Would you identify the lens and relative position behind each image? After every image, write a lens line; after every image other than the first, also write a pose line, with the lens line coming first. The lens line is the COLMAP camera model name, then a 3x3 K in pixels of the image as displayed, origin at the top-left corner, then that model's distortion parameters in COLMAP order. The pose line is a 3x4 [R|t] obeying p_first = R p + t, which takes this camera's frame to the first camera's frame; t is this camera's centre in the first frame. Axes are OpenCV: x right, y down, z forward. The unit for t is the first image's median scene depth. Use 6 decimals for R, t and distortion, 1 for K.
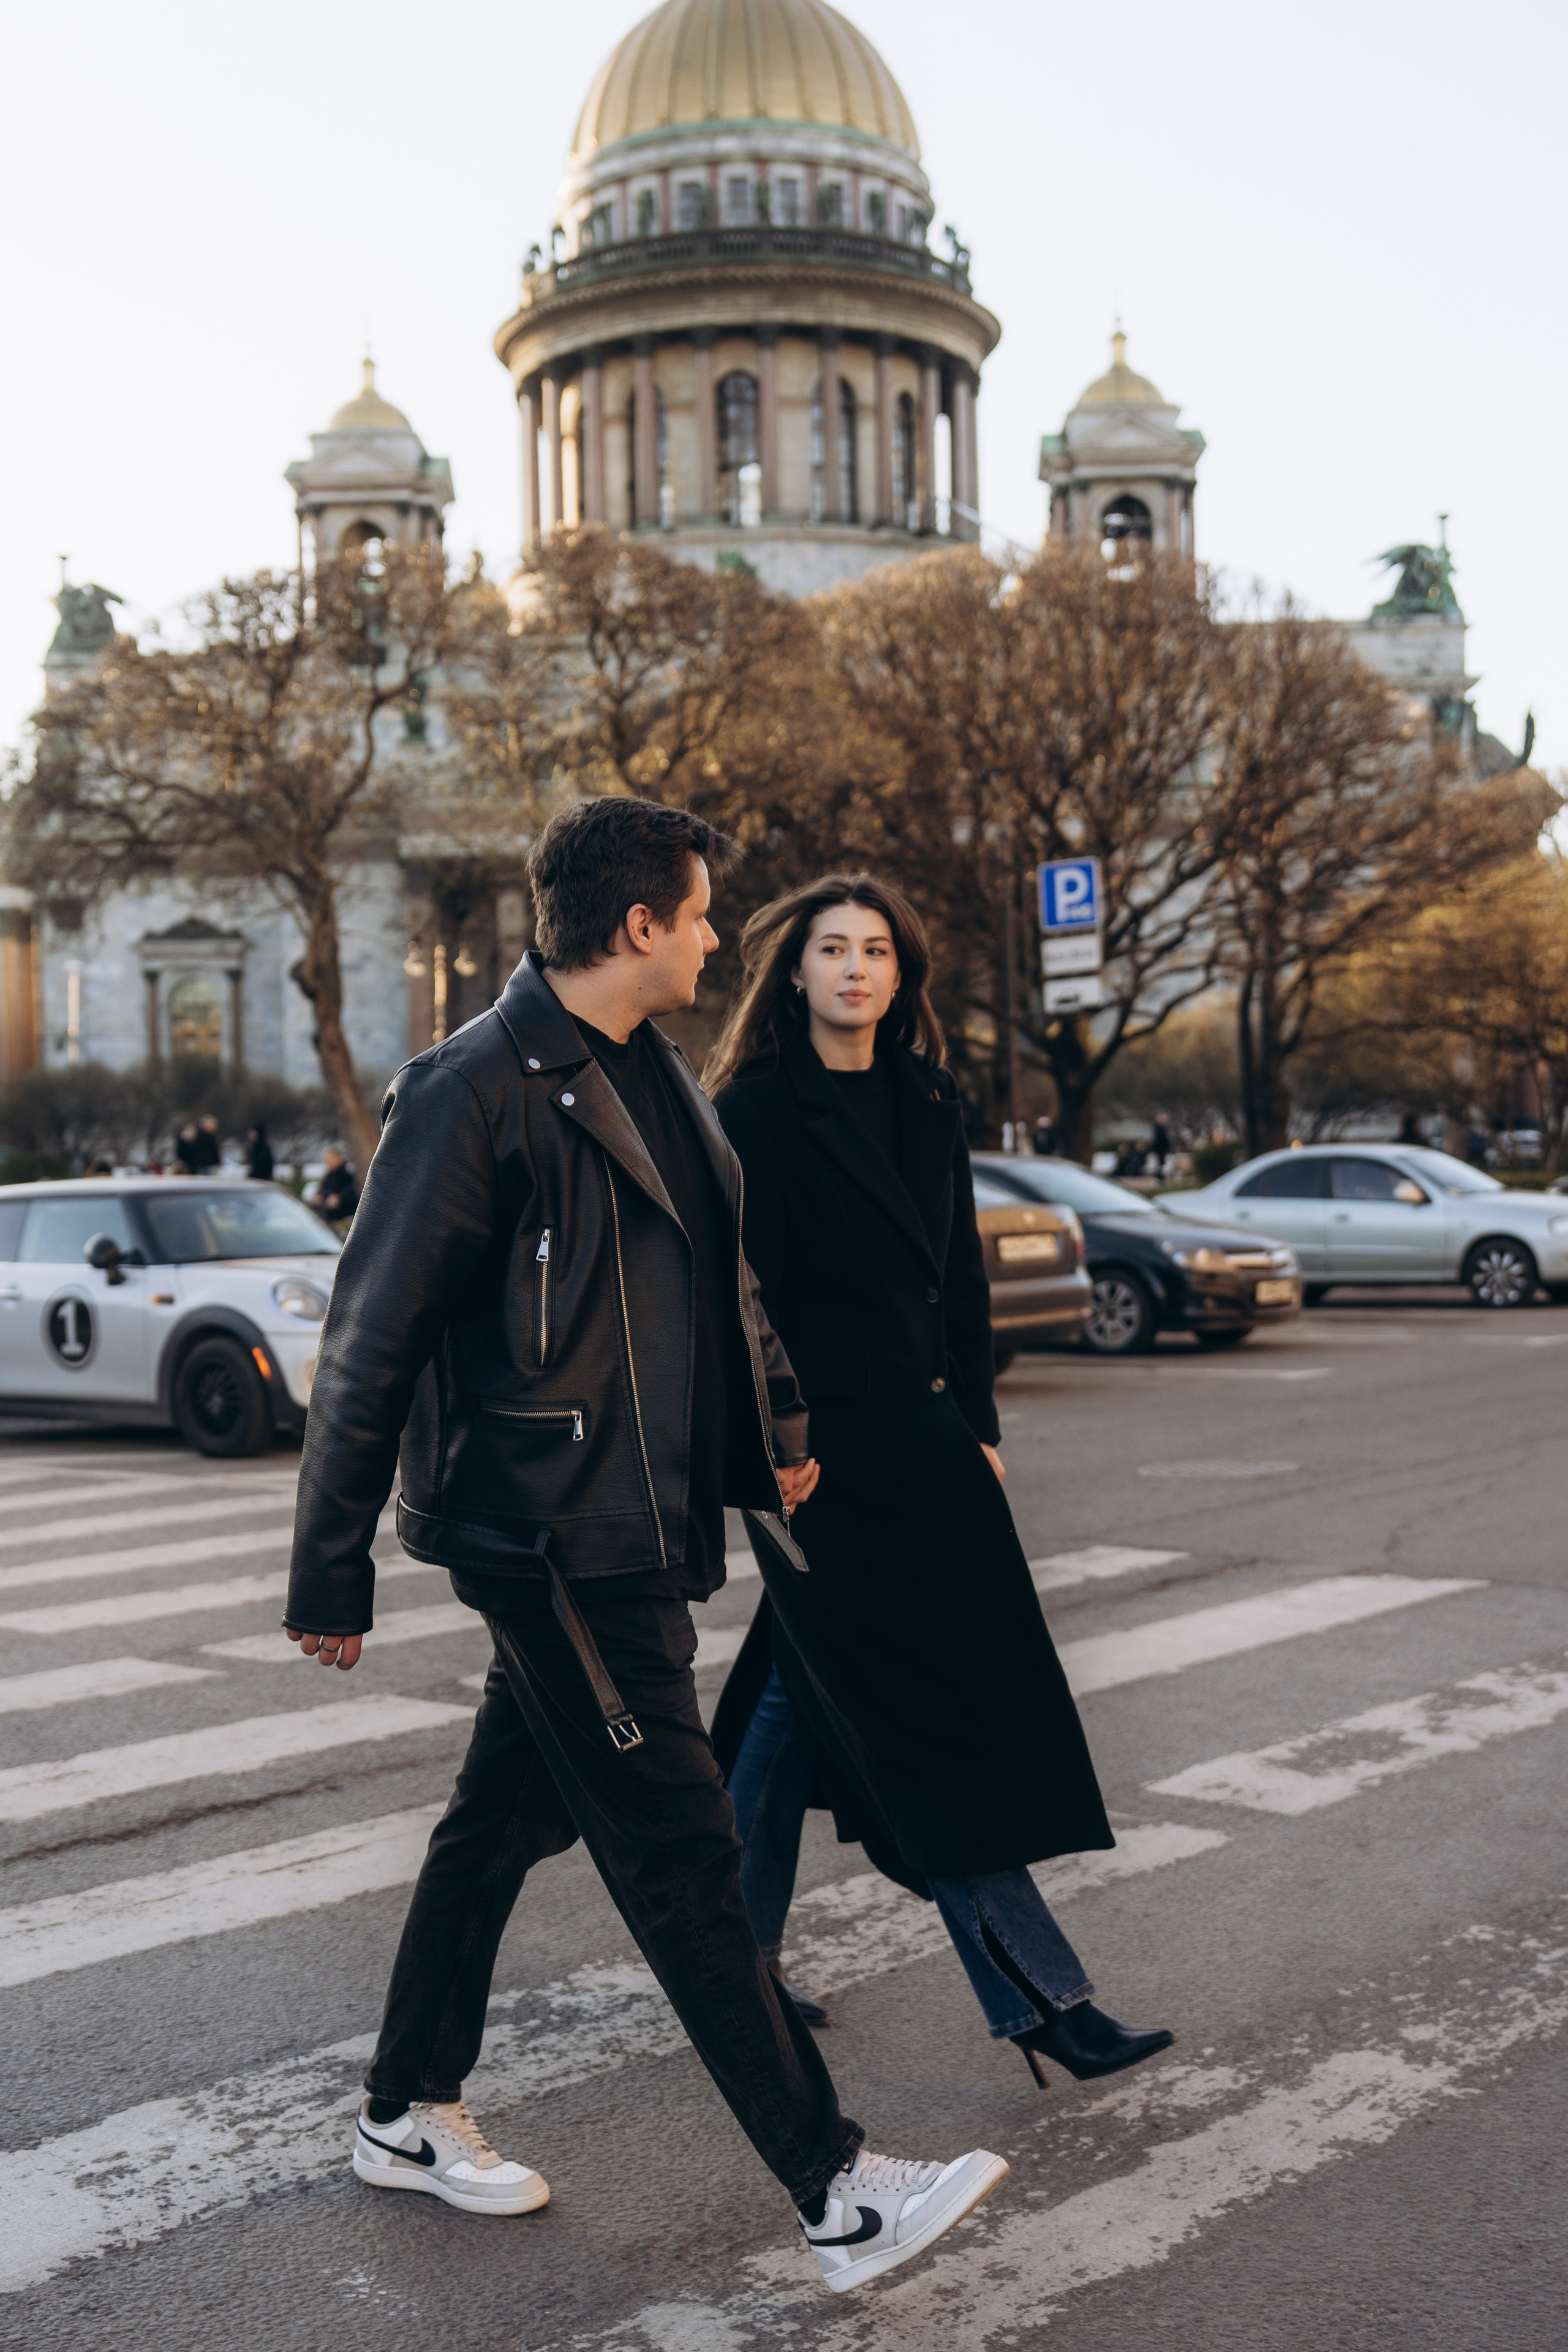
lens RADIAL K [[2823.7, 0, 728.5], [0, 2823.7, 1214.8], [0, 0, 1]] dist [0.016232, 0.000000]
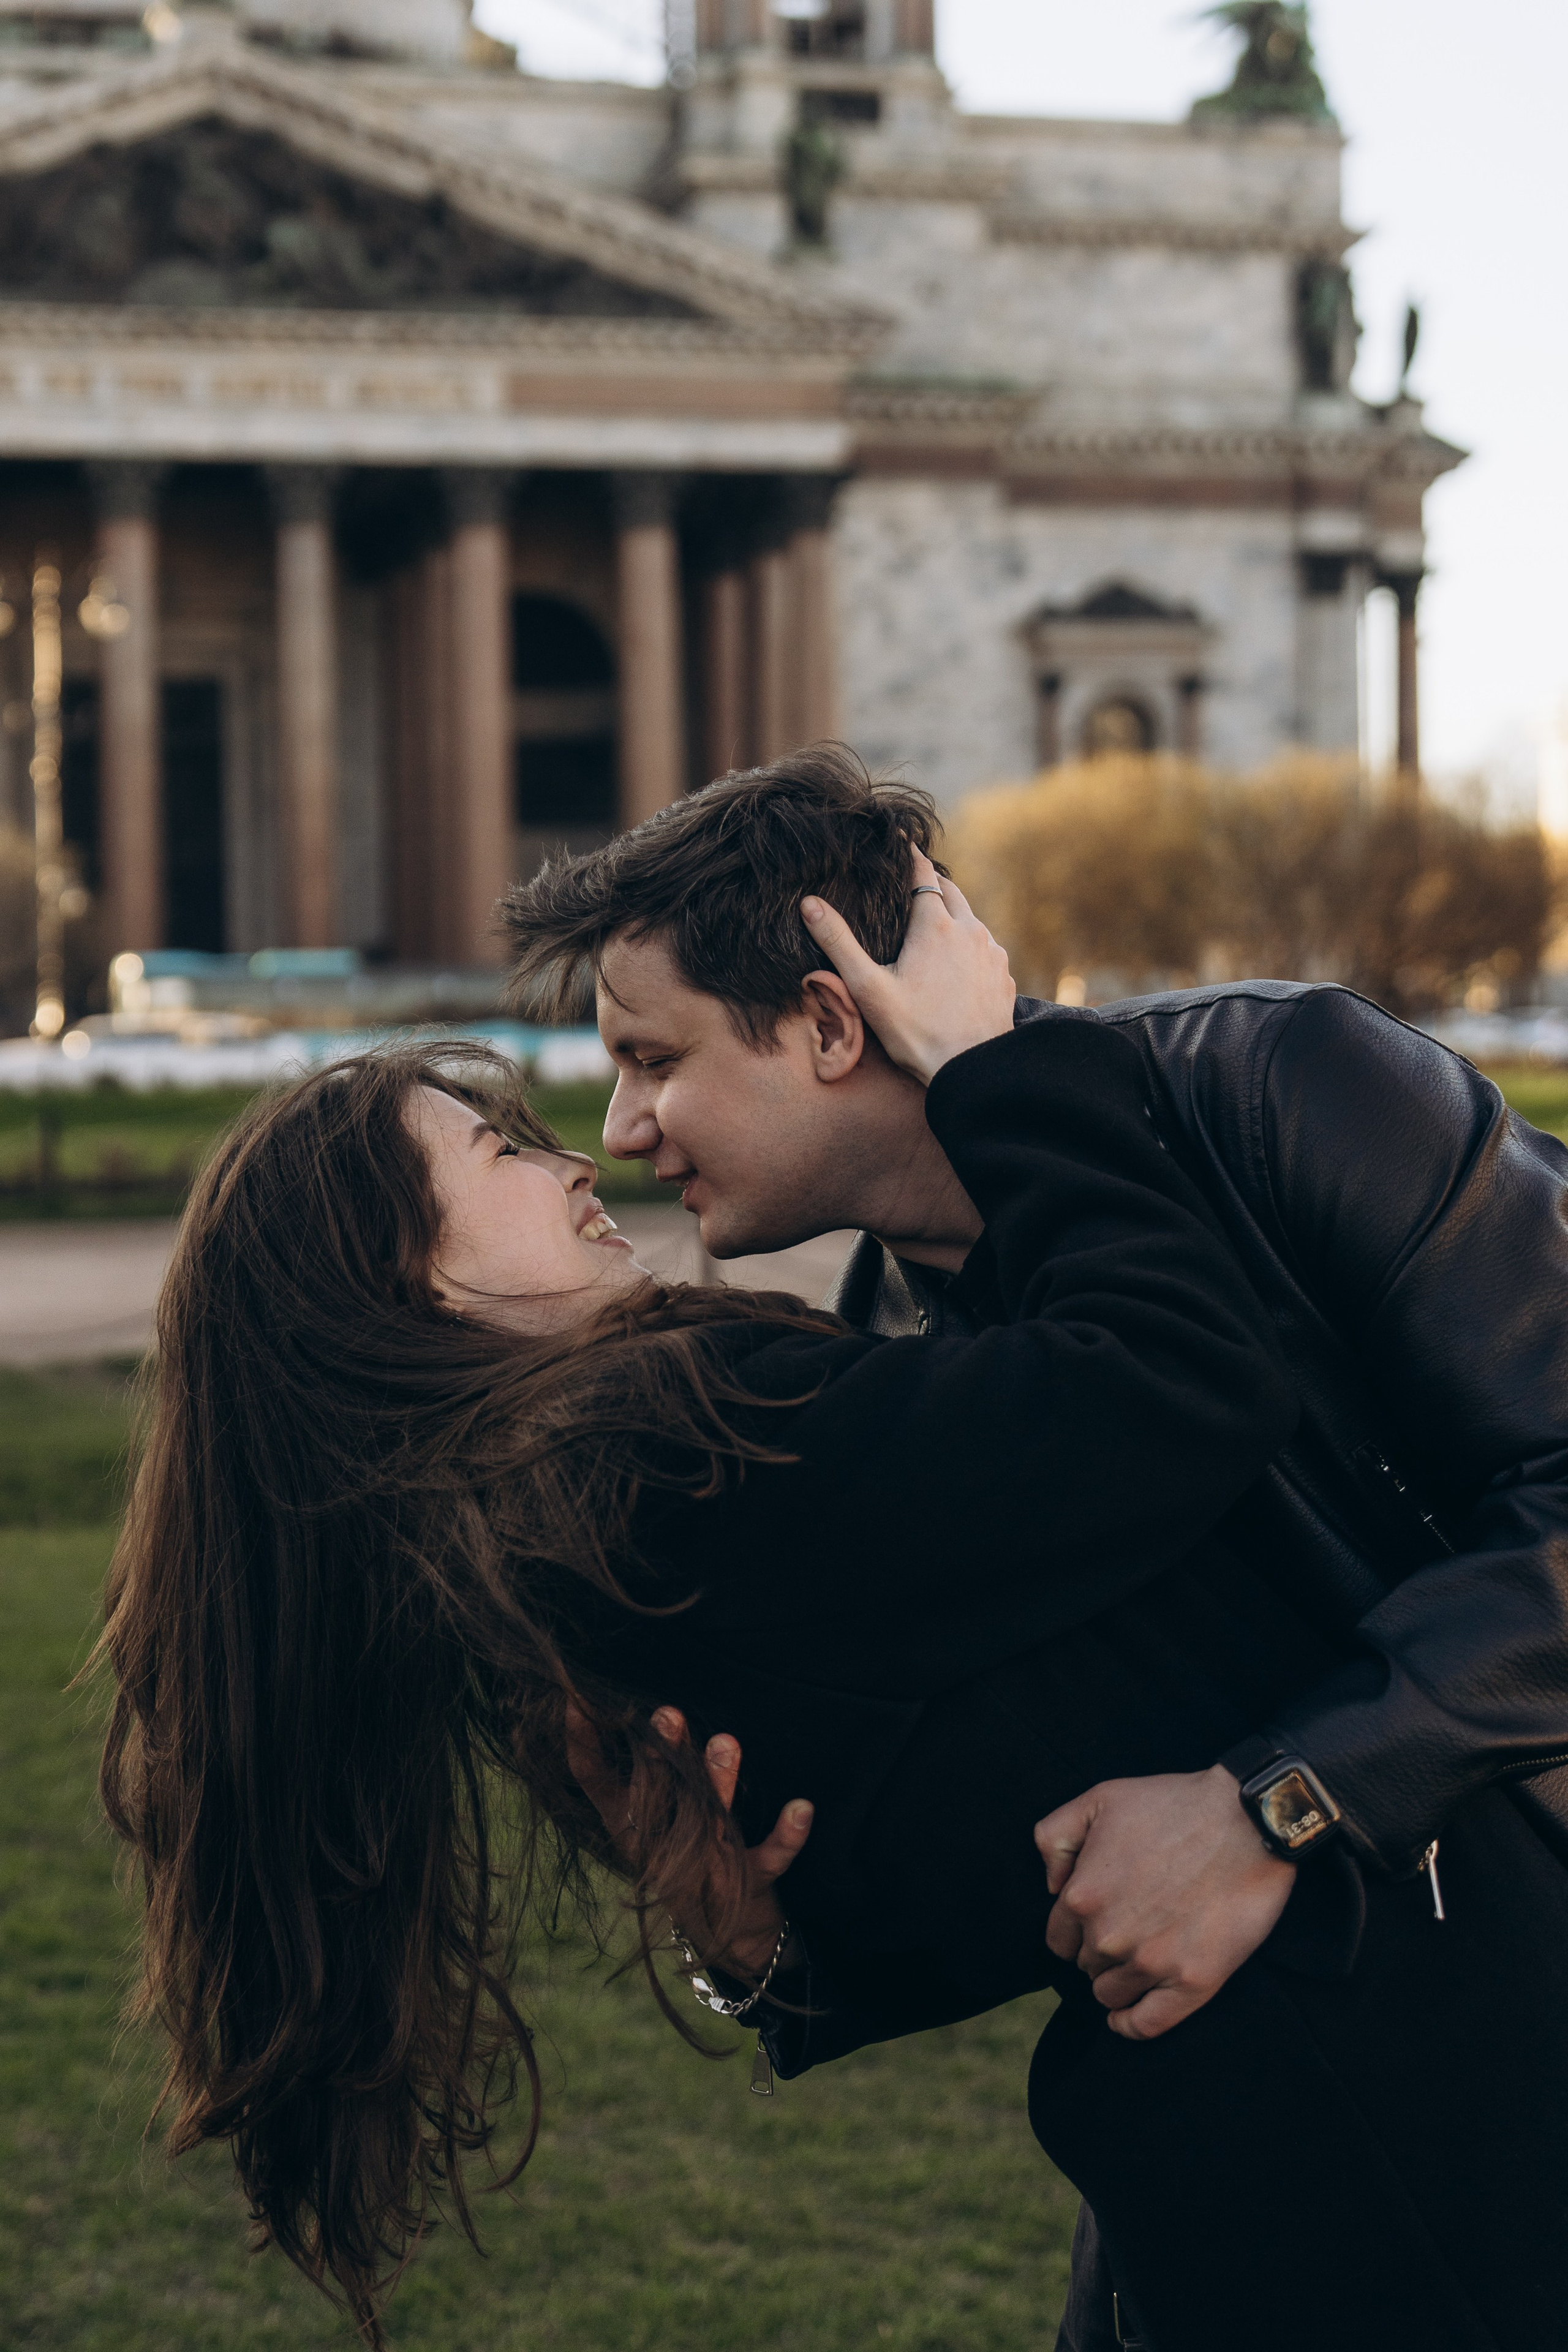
lens RADIAL K [[4161.4, 0, 717.5], [0, 4161.4, 1202.6], [0, 0, 1]] dist [0.009909, 0.000000]
pose [[0.949013, -0.009886, 0.315083, -0.132020], [0.004869, 0.999849, 0.016706, -0.002357], [-0.315200, -0.014320, 0.948917, 0.203560]]
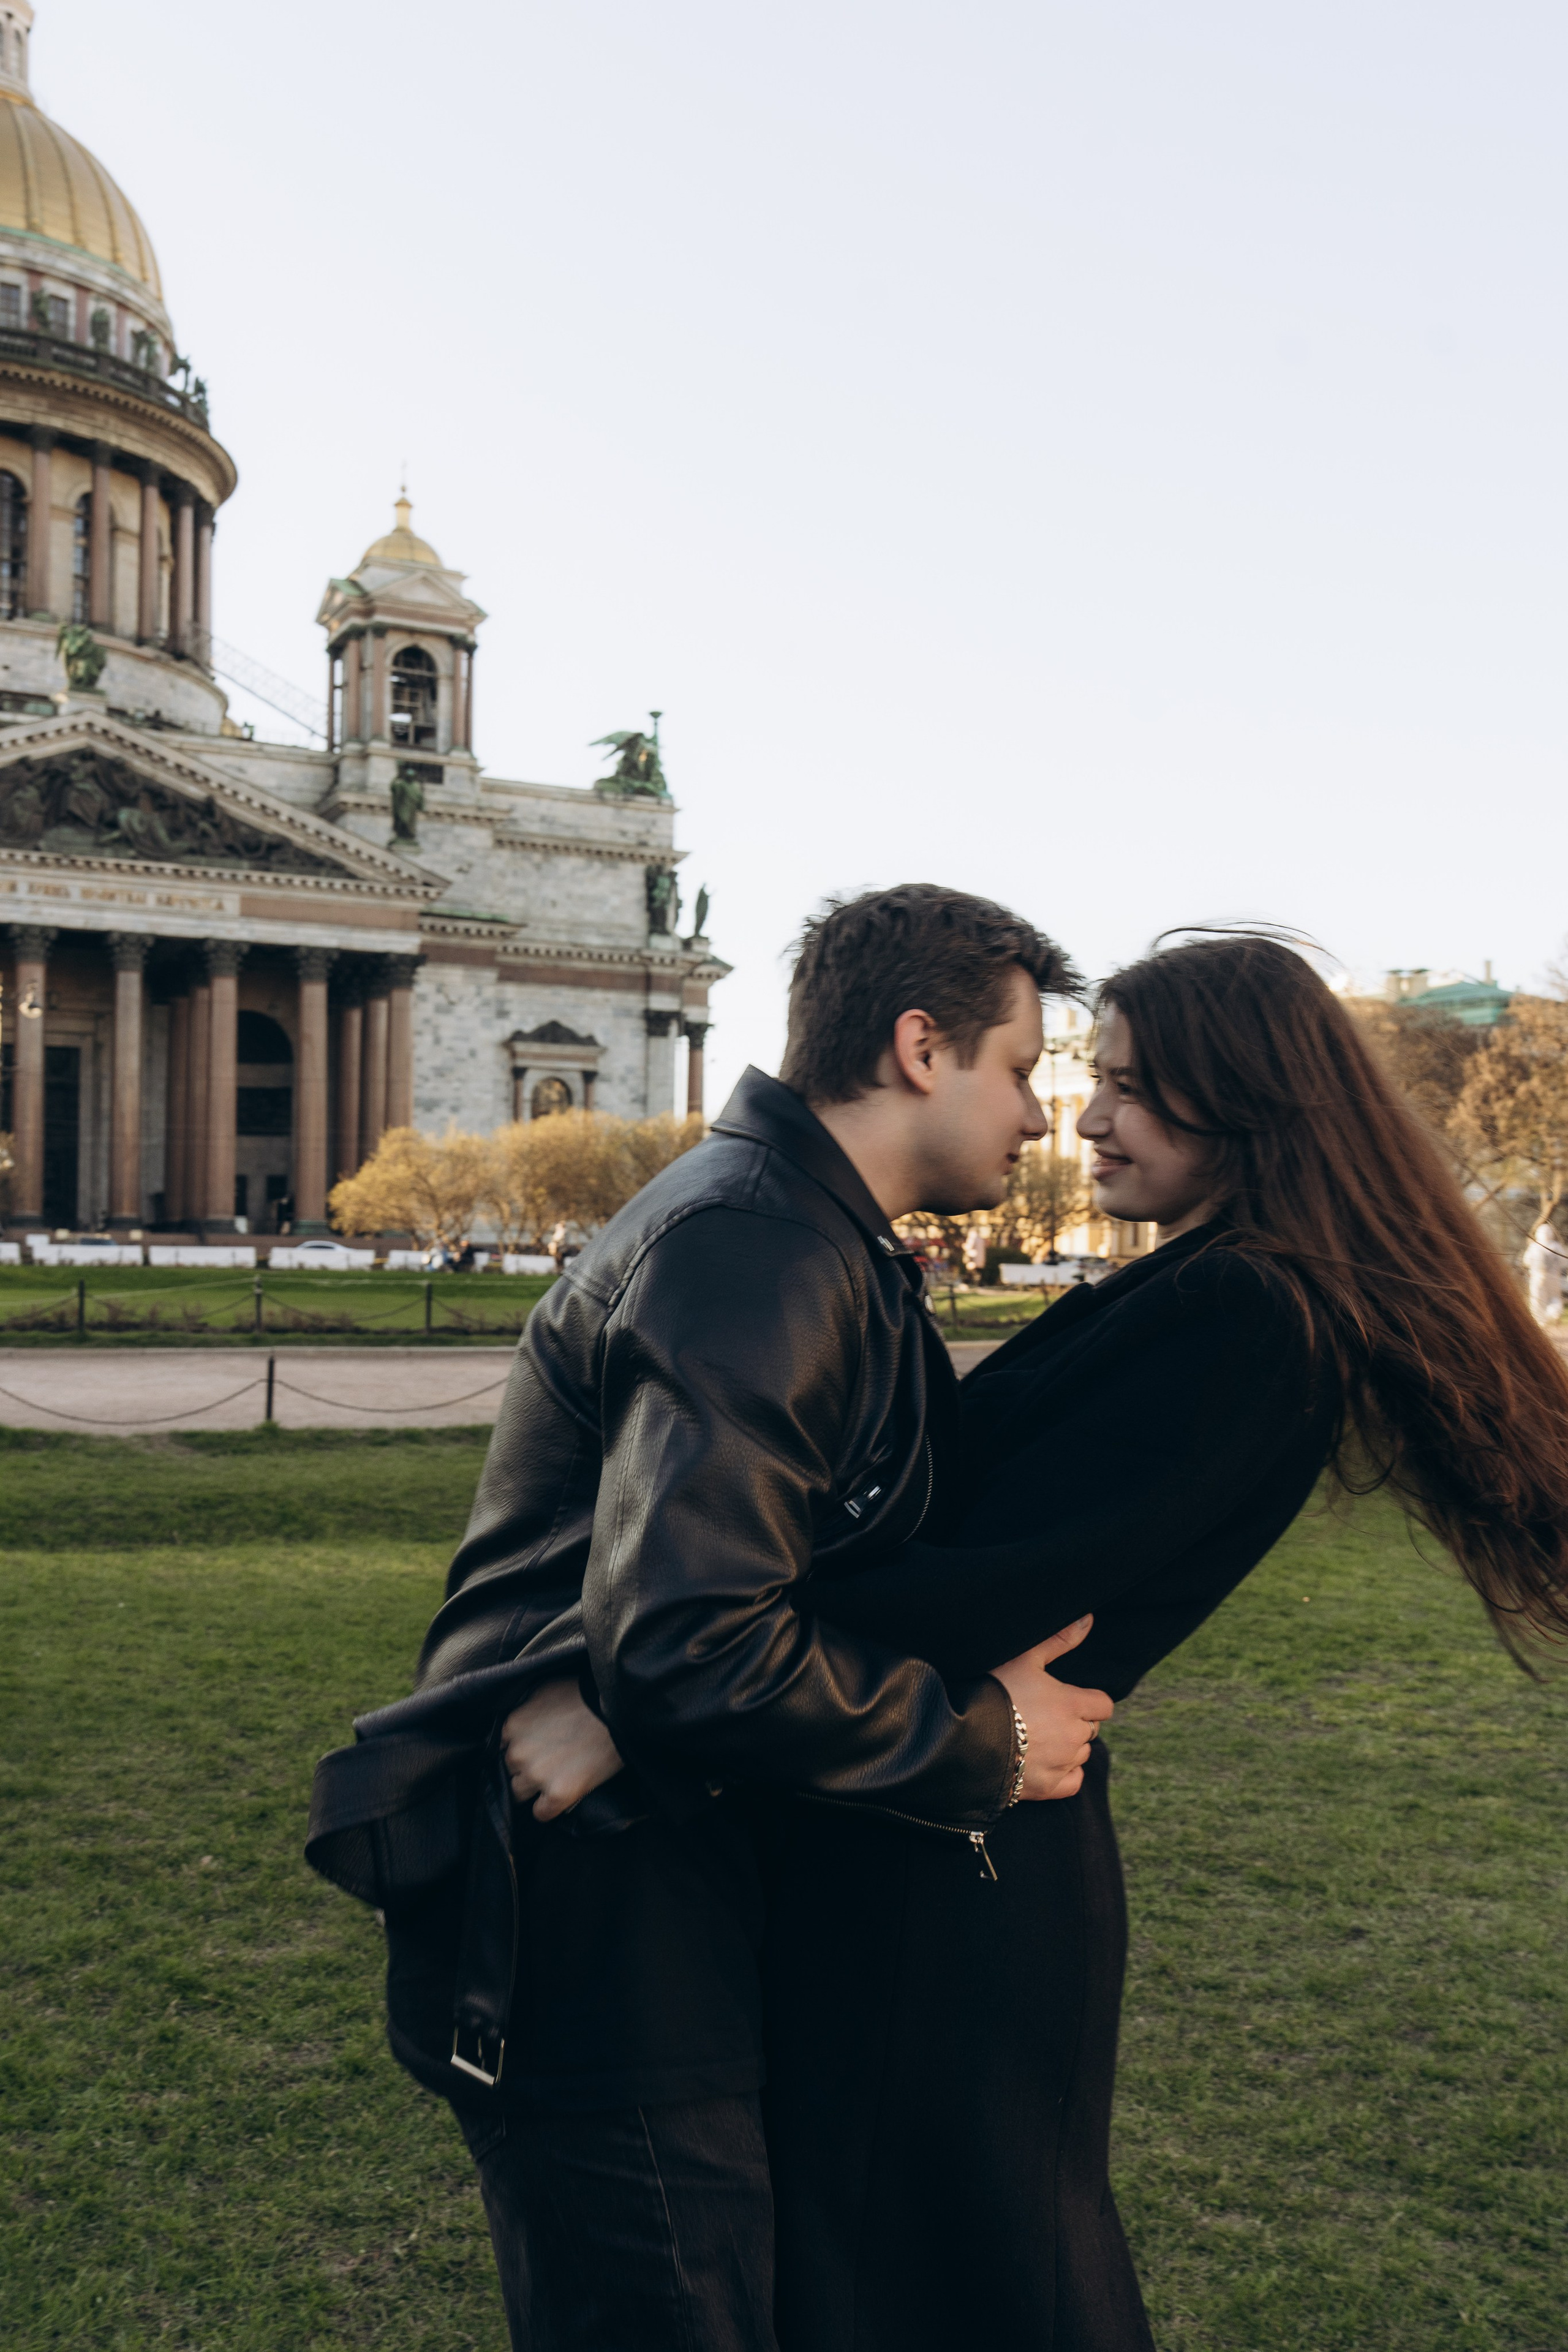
lens RADIAL K [[2112.8, 0, 719.9], [0, 2112.8, 1250.9], [0, 0, 1]] dist [-0.001372, -0.004023]
pose [[0.872561, 0.033468, 0.487358, -0.136303], [-0.023786, 0.999378, -0.026043, -0.002631], [-0.487926, 0.011132, 0.872814, 0.216374]]
